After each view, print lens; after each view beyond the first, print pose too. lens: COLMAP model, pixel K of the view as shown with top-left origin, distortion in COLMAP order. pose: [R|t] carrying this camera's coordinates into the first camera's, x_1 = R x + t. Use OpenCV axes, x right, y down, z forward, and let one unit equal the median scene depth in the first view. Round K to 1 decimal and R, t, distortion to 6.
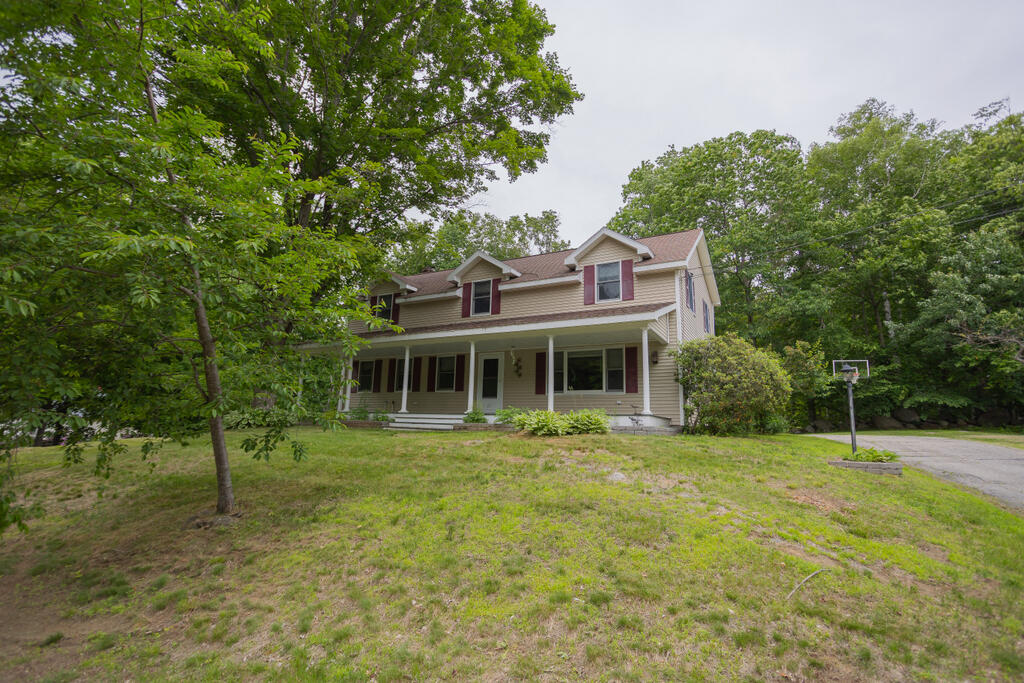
lens RADIAL K [[492.0, 0, 508.9], [0, 492.0, 322.3], [0, 0, 1]] dist [-0.055544, 0.030768]
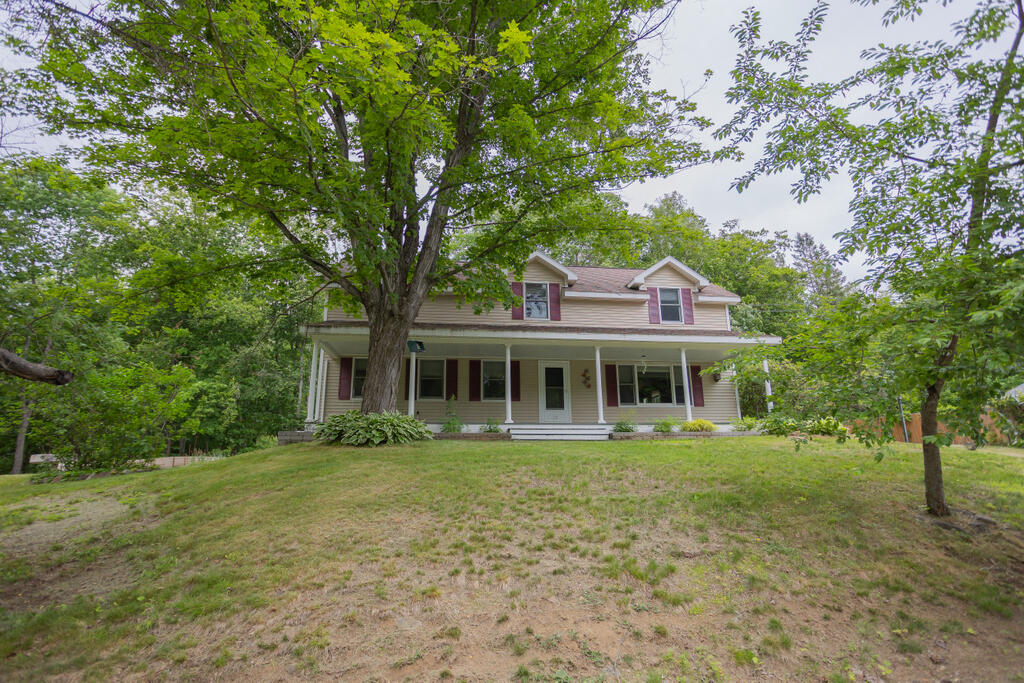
lens RADIAL K [[492.0, 0, 508.9], [0, 492.0, 322.3], [0, 0, 1]] dist [-0.055544, 0.030768]
pose [[0.778637, 0.117913, 0.616297, -0.702466], [-0.098077, 0.992983, -0.066071, 0.060515], [-0.619763, -0.008999, 0.784738, 0.328619]]
